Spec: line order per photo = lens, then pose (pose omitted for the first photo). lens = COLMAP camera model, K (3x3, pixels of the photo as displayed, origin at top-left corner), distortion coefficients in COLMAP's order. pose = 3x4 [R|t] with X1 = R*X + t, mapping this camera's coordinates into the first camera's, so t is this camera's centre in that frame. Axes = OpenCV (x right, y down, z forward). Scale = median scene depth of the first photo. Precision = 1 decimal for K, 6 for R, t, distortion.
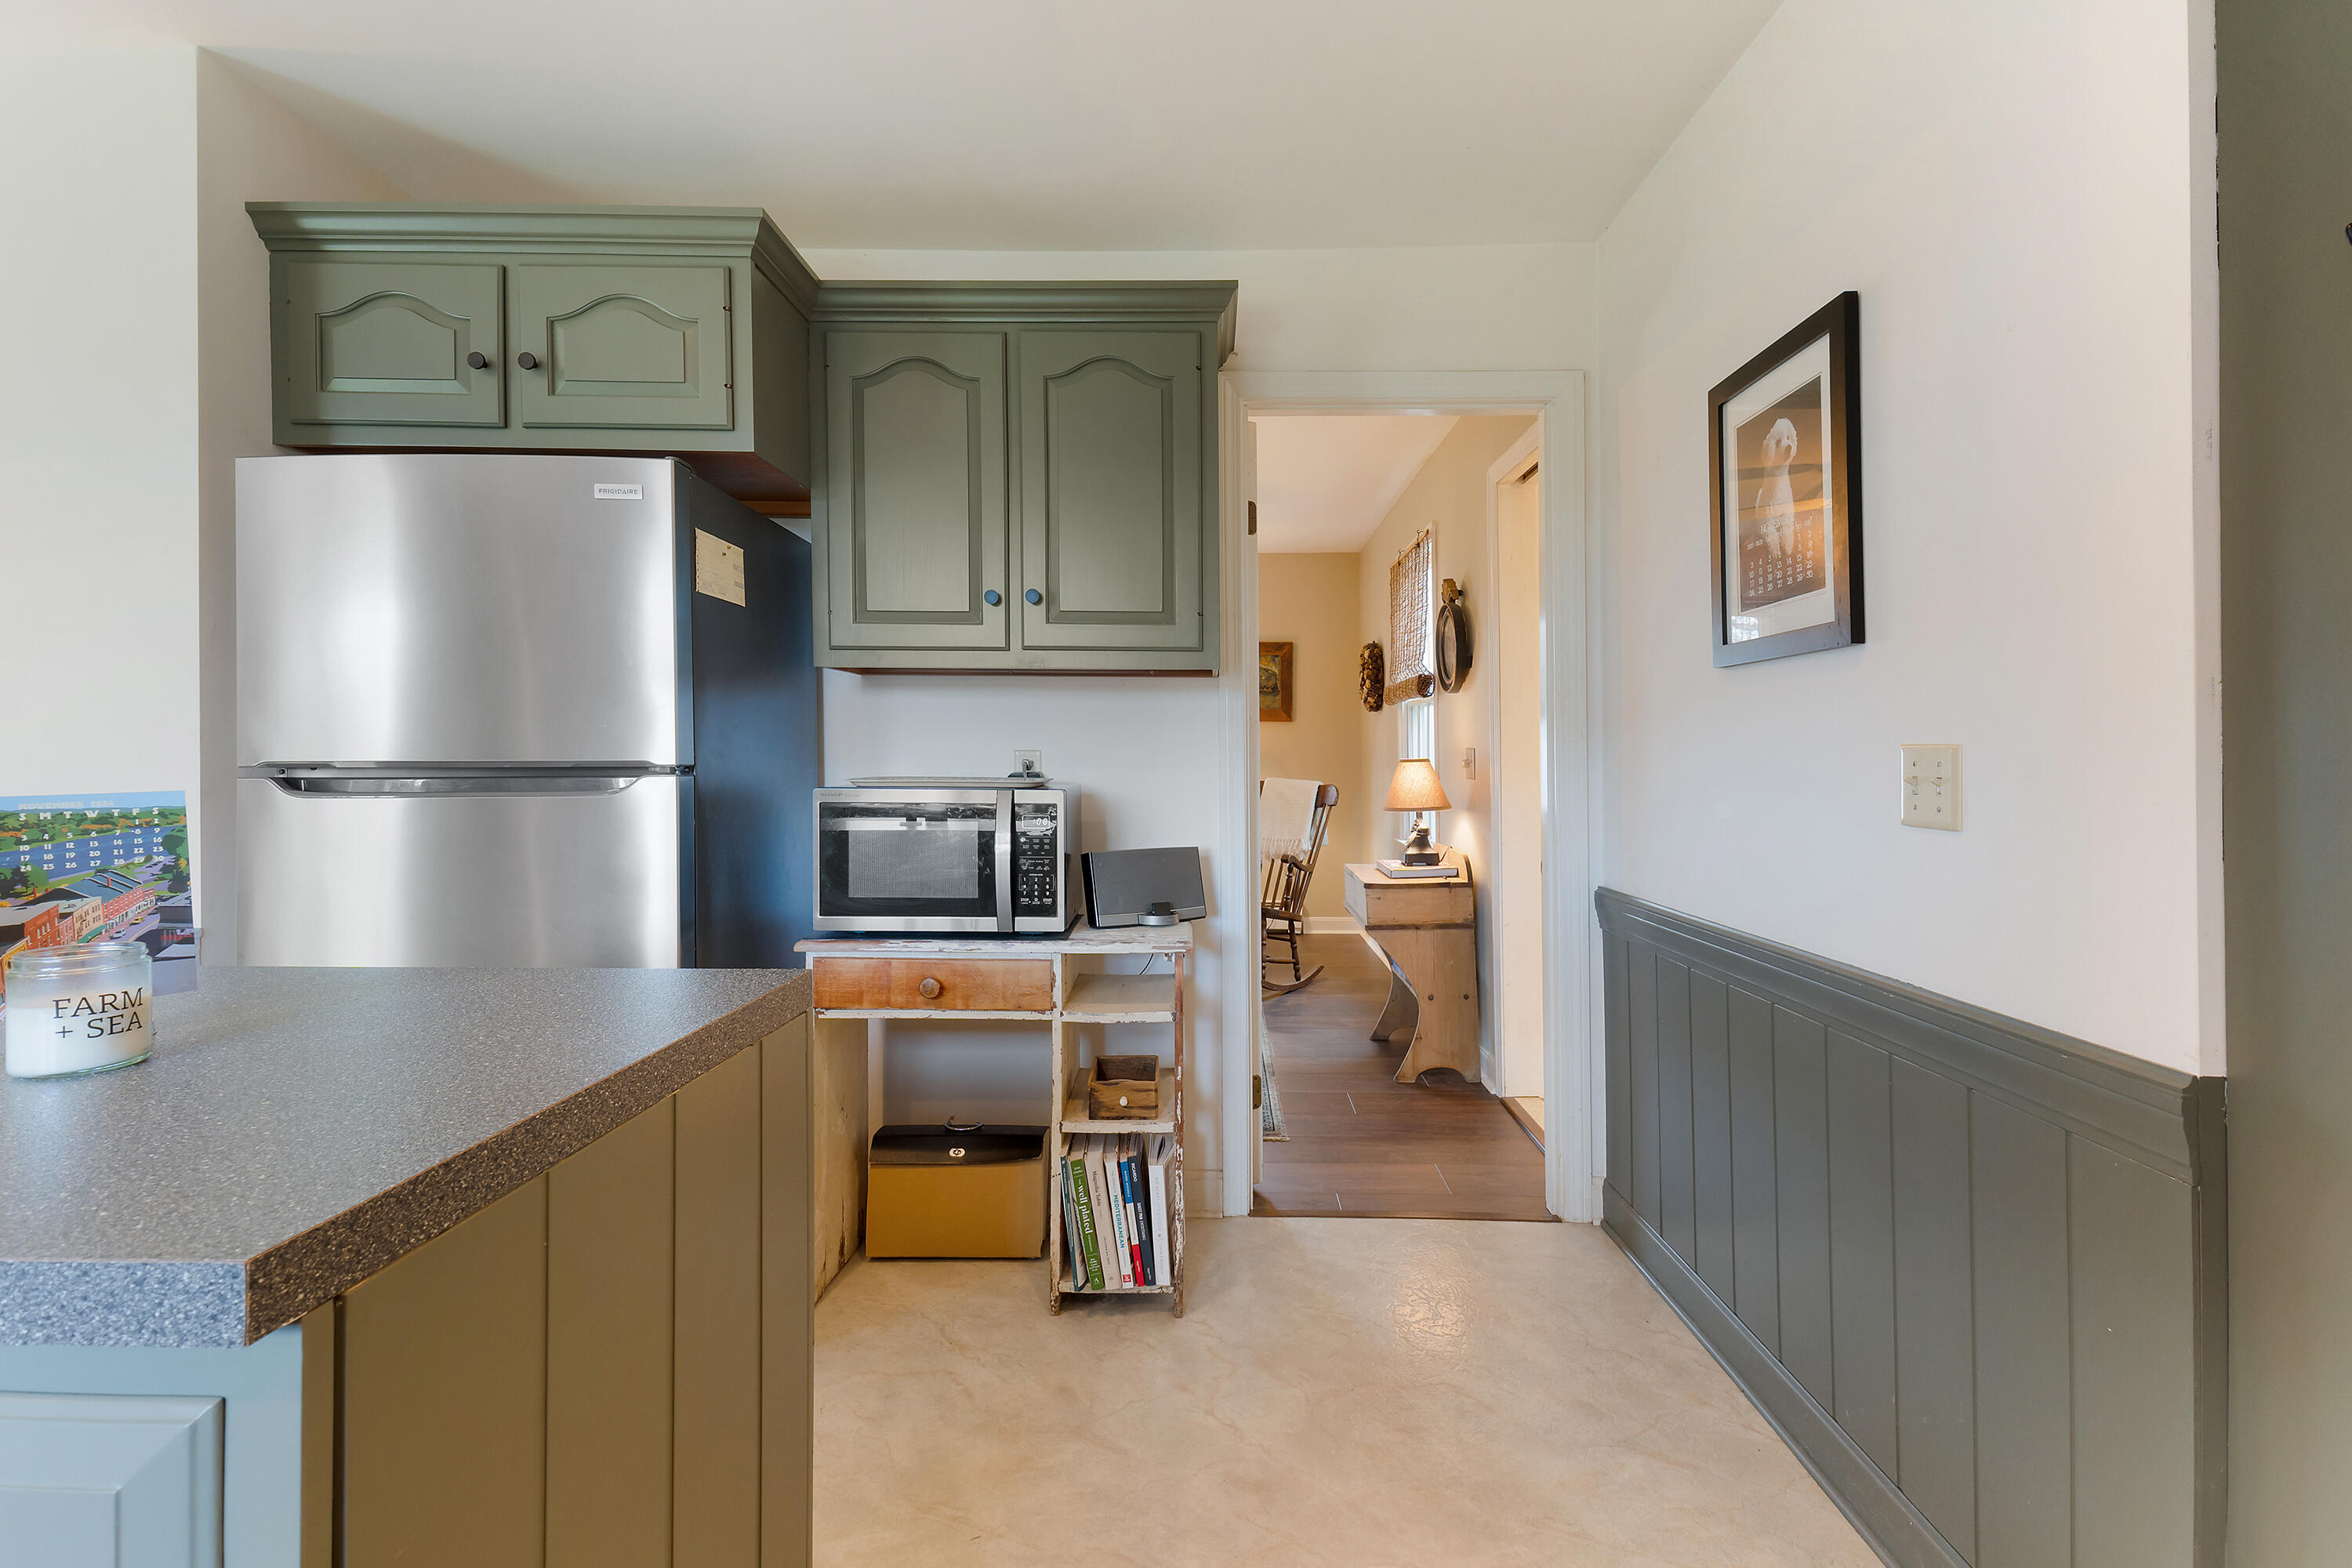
lens RADIAL K [[1047.0, 0, 1203.1], [0, 1047.0, 745.9], [0, 0, 1]] dist [0.009518, 0.000363]
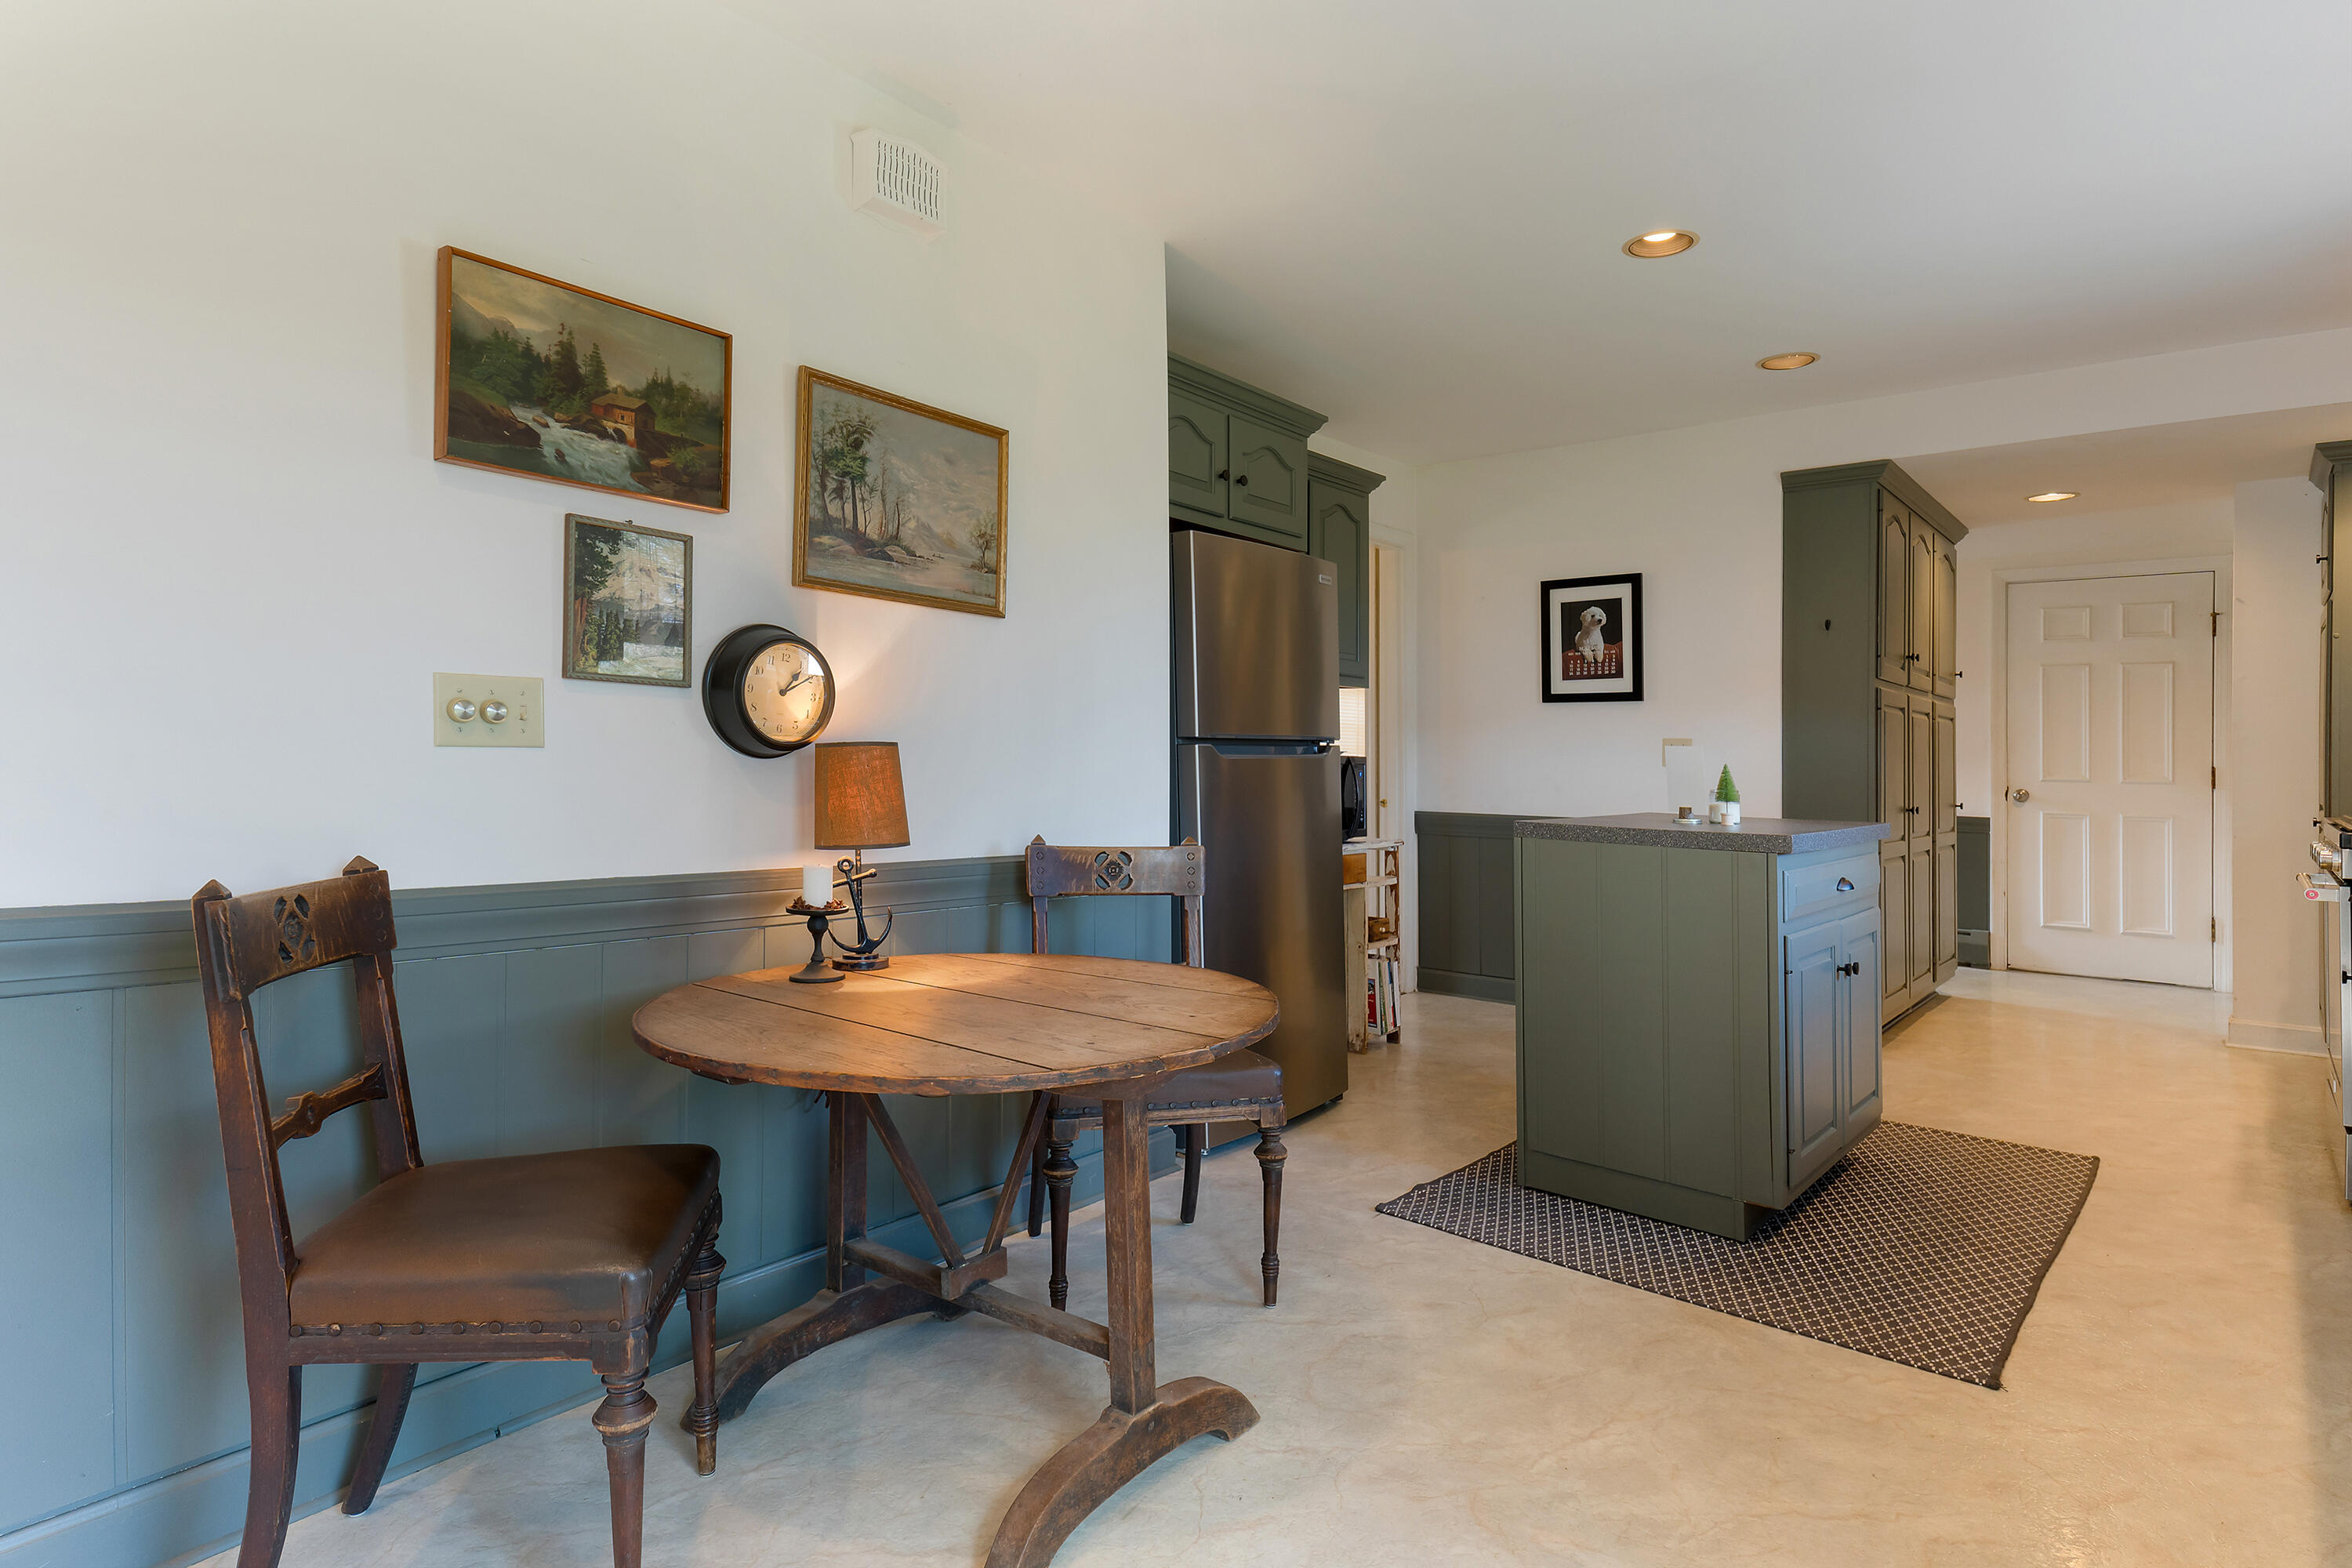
lens RADIAL K [[1277.7, 0, 1176.1], [0, 1277.7, 731.7], [0, 0, 1]] dist [0.073207, -0.009646]
pose [[0.615651, 0.017859, 0.787817, -2.408264], [-0.009891, 0.999840, -0.014935, 0.040141], [-0.787957, 0.001402, 0.615728, -0.099678]]
